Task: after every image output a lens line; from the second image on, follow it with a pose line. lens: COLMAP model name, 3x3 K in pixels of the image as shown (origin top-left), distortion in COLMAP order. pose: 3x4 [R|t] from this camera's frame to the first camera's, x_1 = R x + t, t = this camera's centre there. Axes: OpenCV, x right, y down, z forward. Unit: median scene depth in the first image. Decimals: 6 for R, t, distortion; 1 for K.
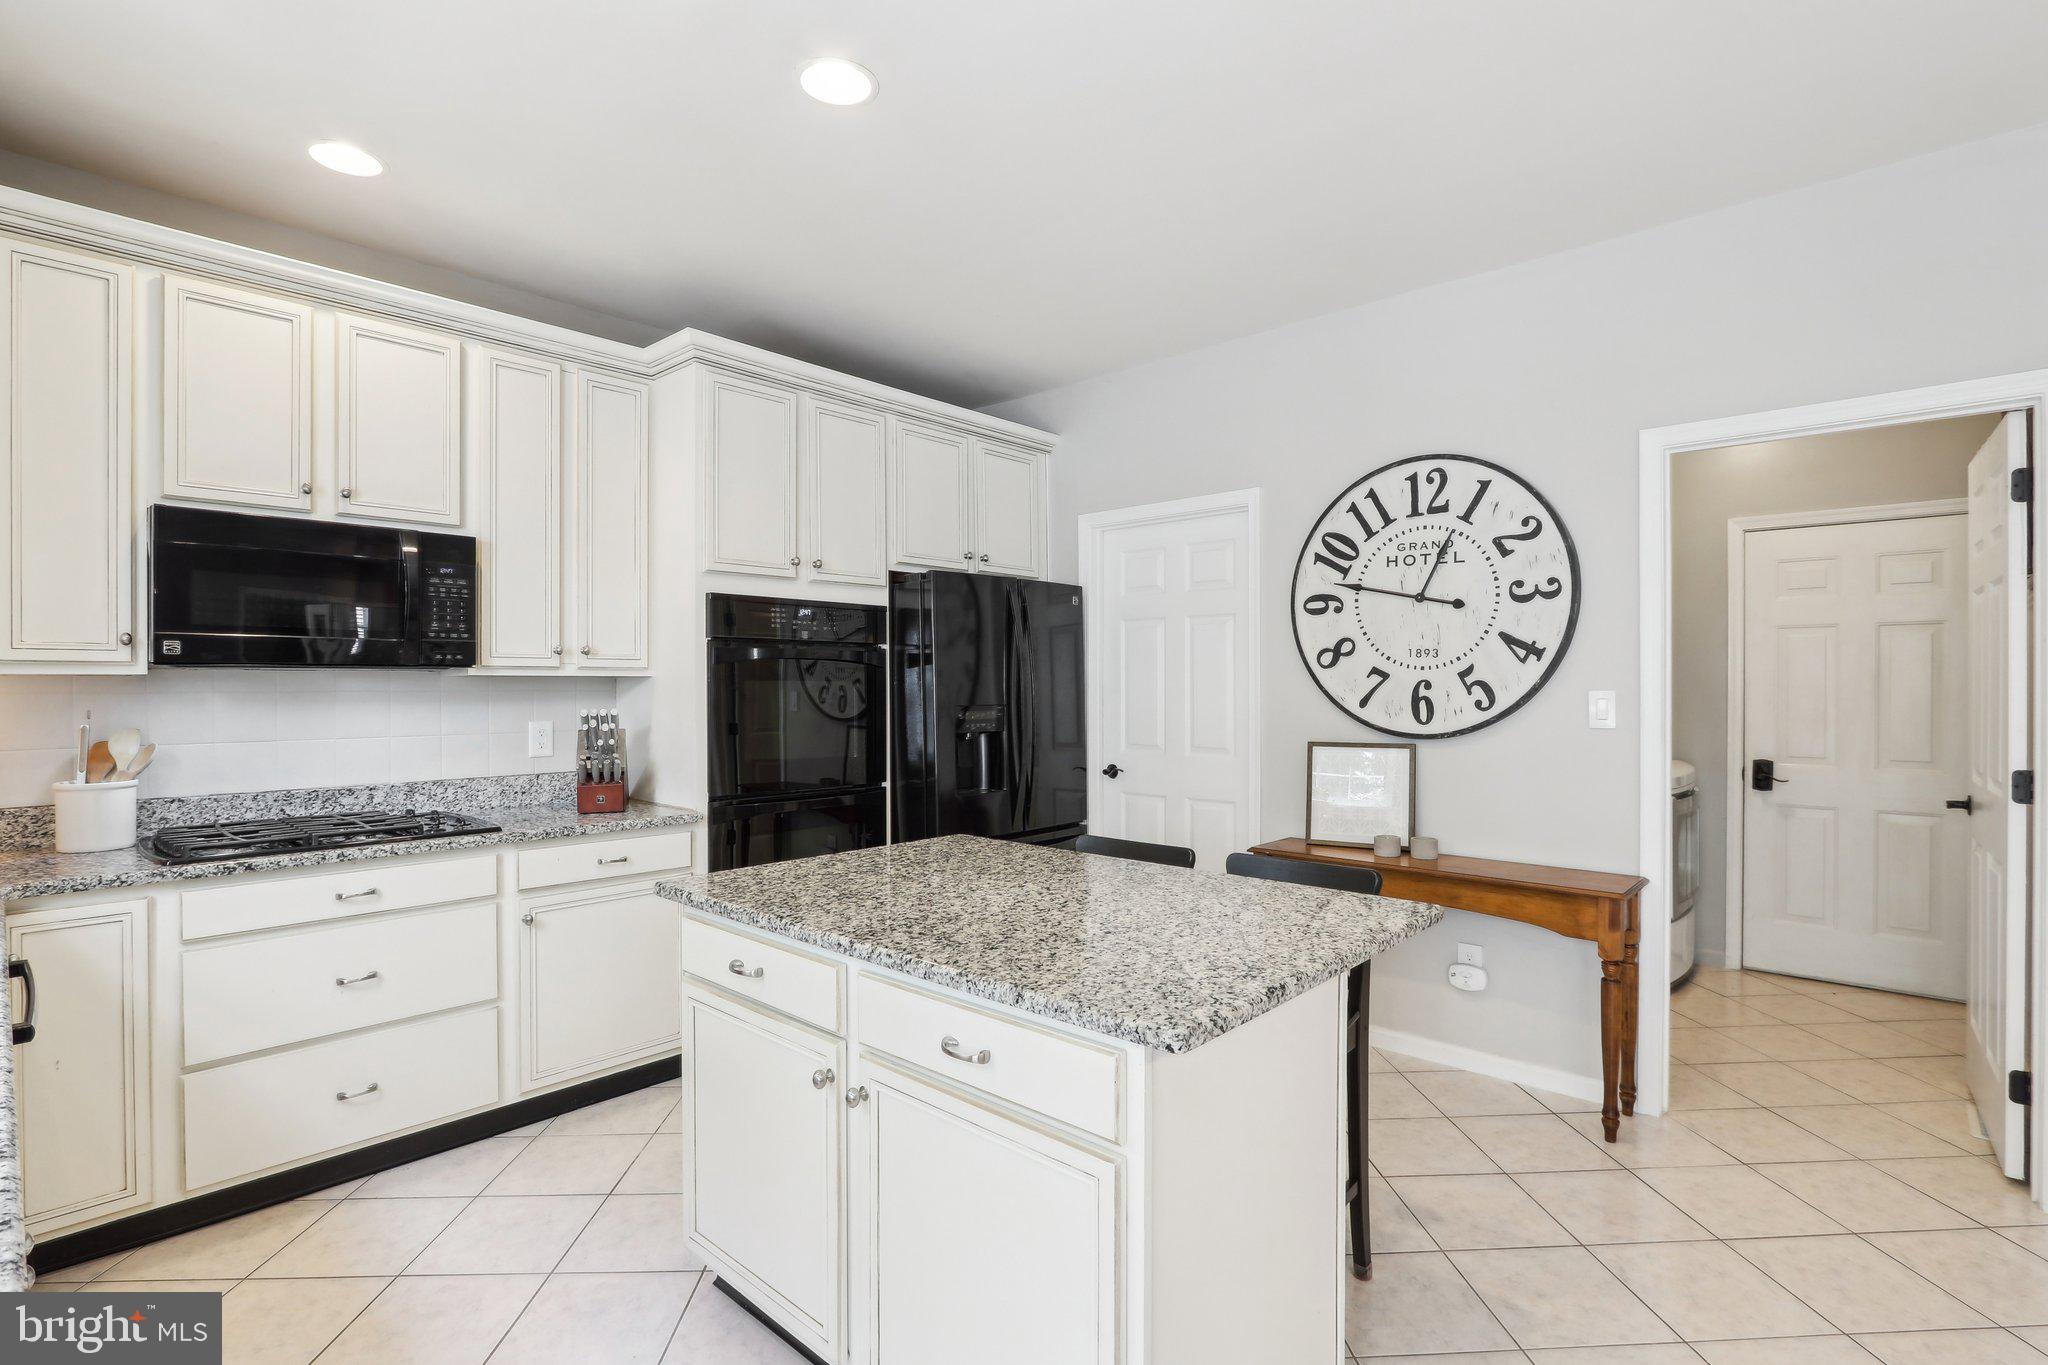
lens RADIAL K [[965.6, 0, 1021.1], [0, 965.6, 691.2], [0, 0, 1]] dist [-0.023729, 0.004745]
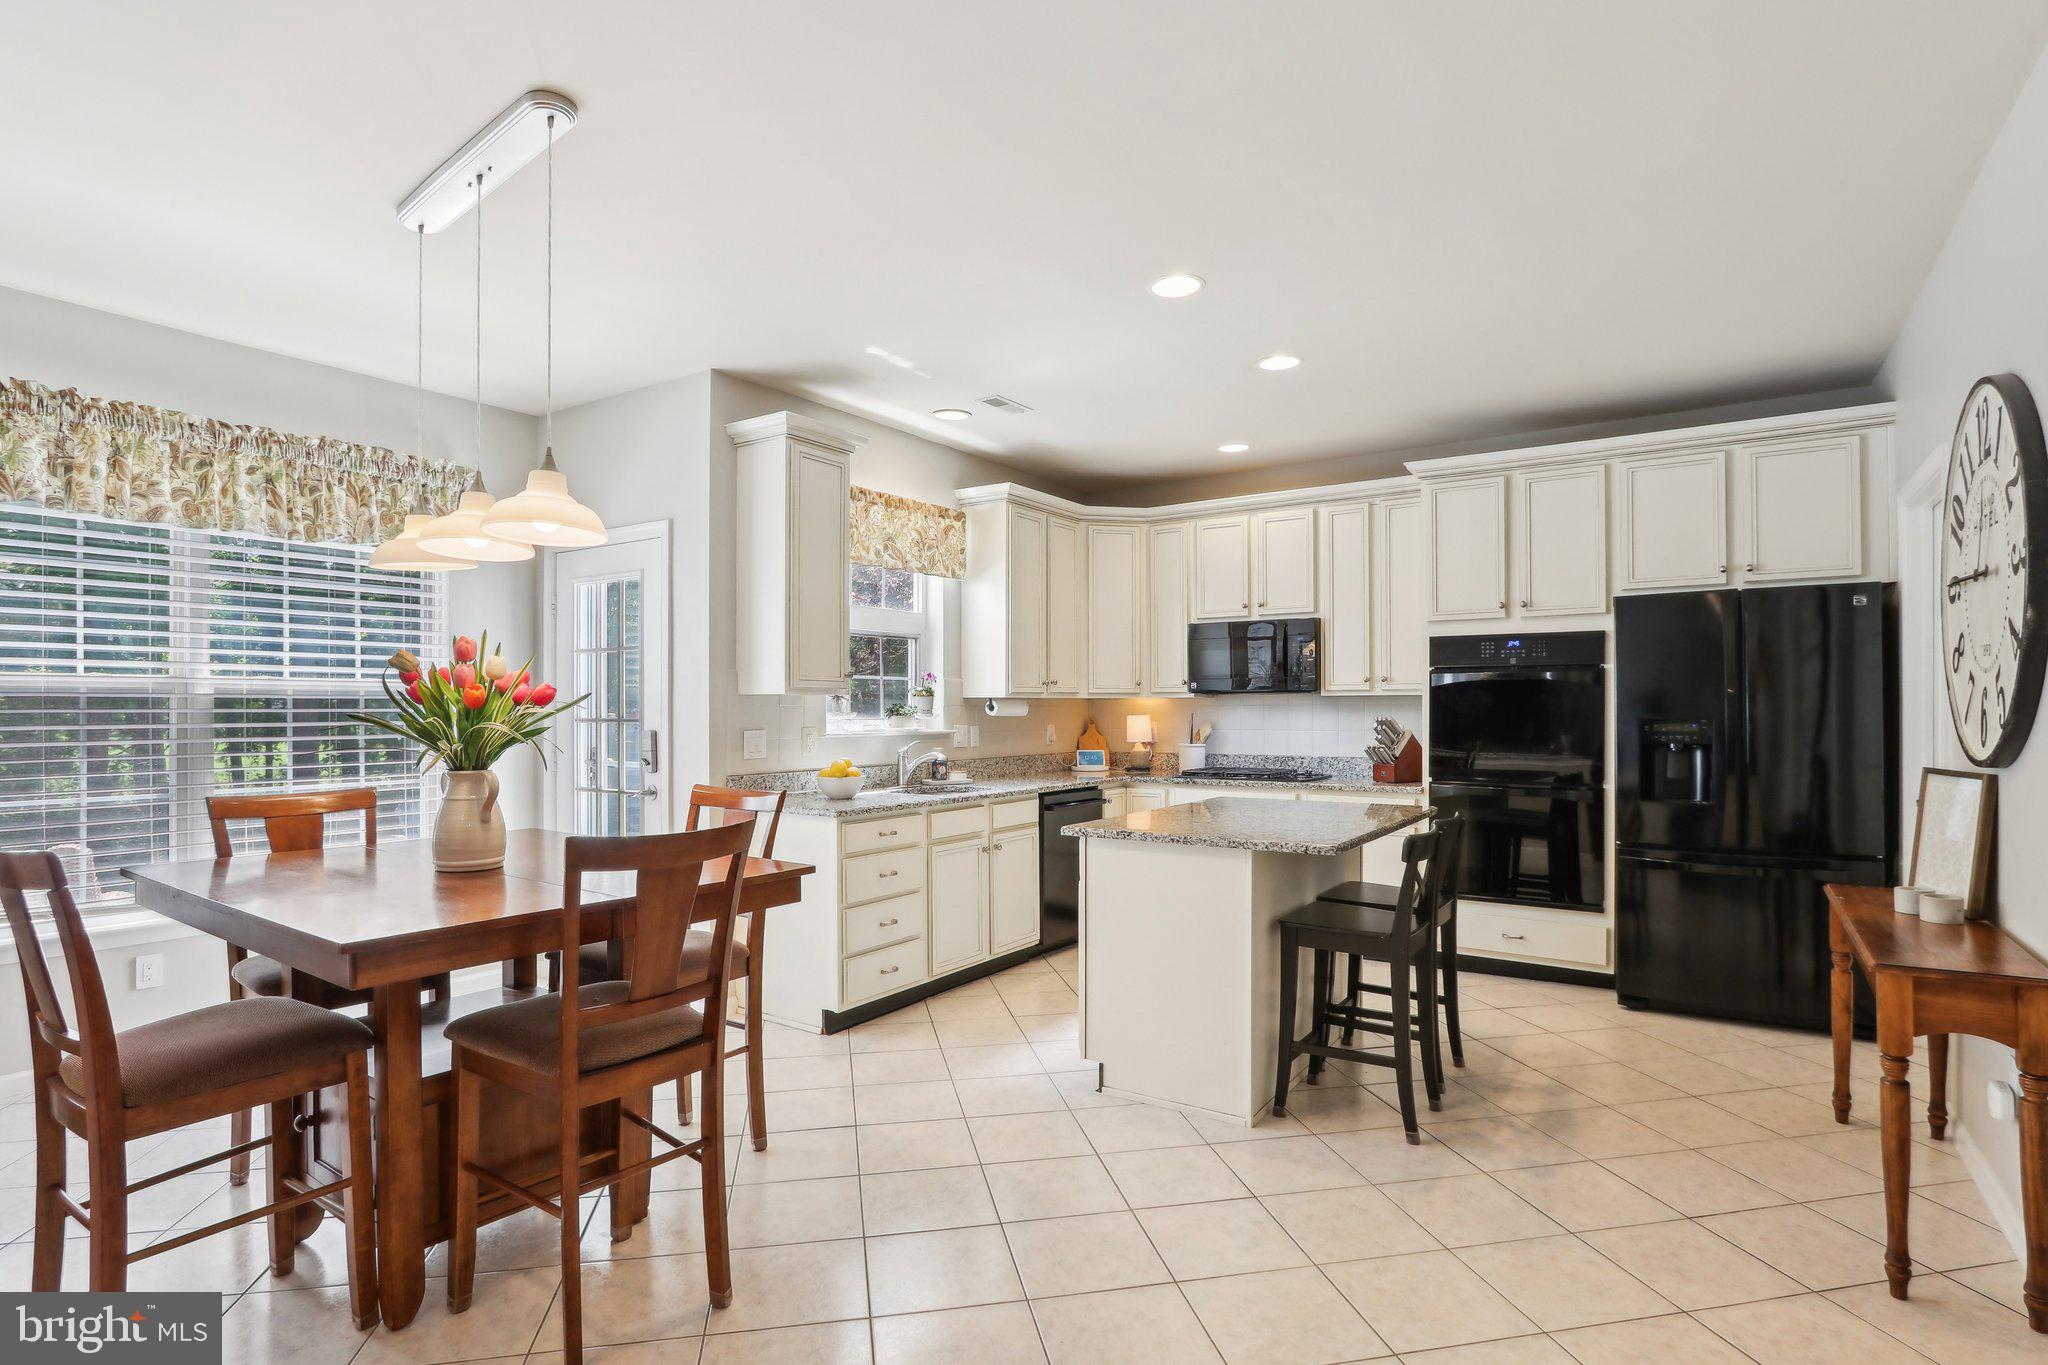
lens RADIAL K [[1030.2, 0, 1036.0], [0, 1030.2, 710.4], [0, 0, 1]] dist [-0.018611, 0.004490]
pose [[0.160821, 0.001926, -0.986982, 1.062595], [-0.005825, 0.999983, 0.001003, 0.009771], [0.986966, 0.005588, 0.160829, 0.160843]]
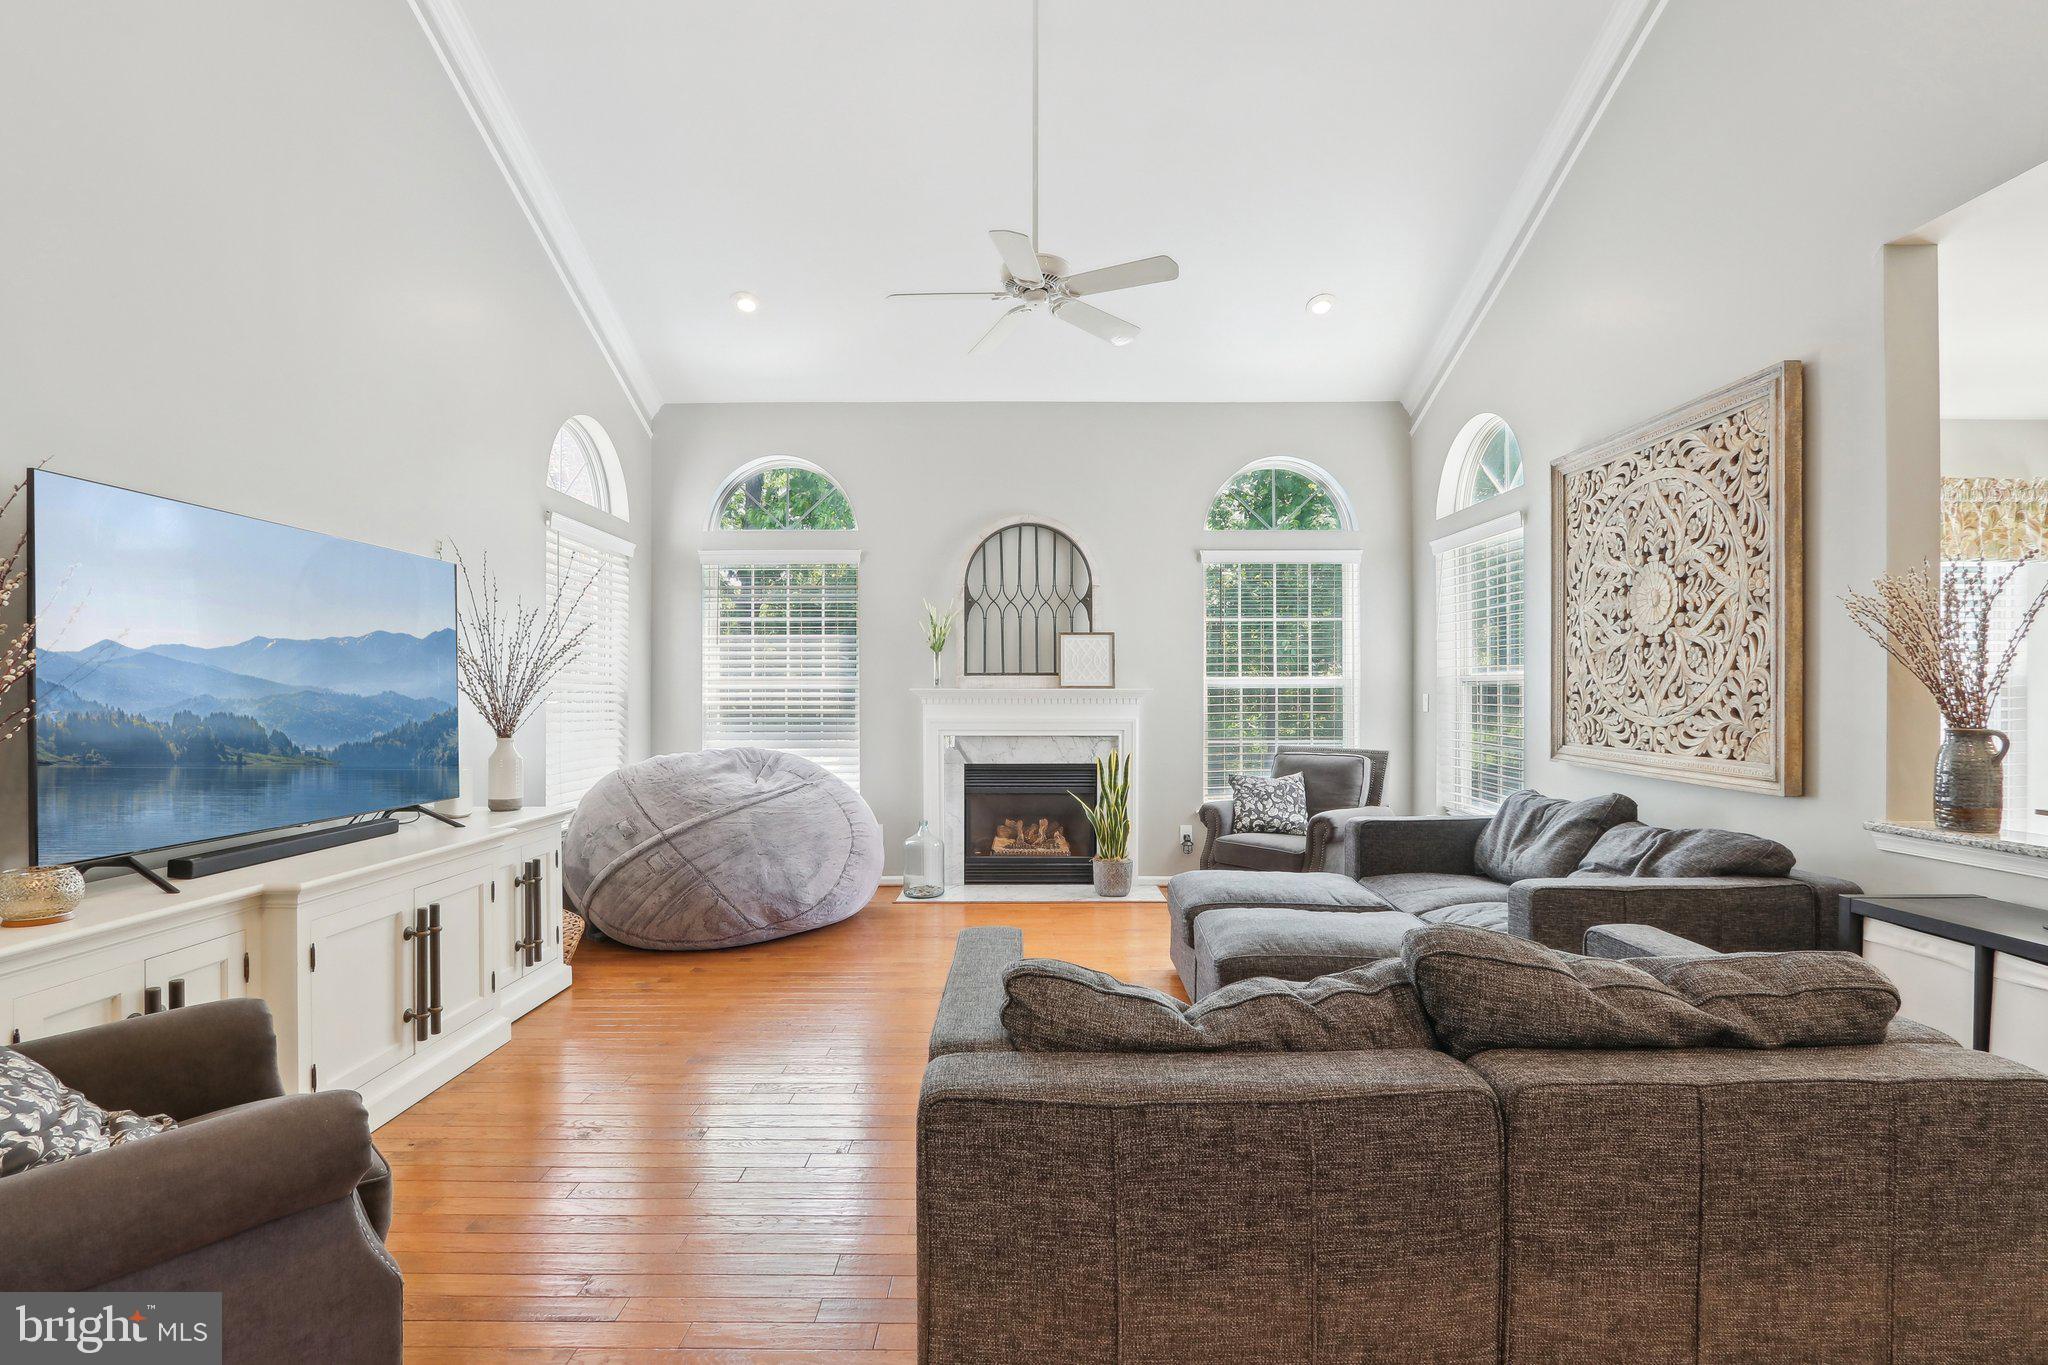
lens RADIAL K [[965.6, 0, 1022.5], [0, 965.6, 687.3], [0, 0, 1]] dist [-0.023729, 0.004745]
pose [[-0.733255, -0.004022, -0.679942, 1.681163], [-0.006261, 0.999980, 0.000838, 0.009566], [0.679925, 0.004871, -0.733265, -0.375343]]
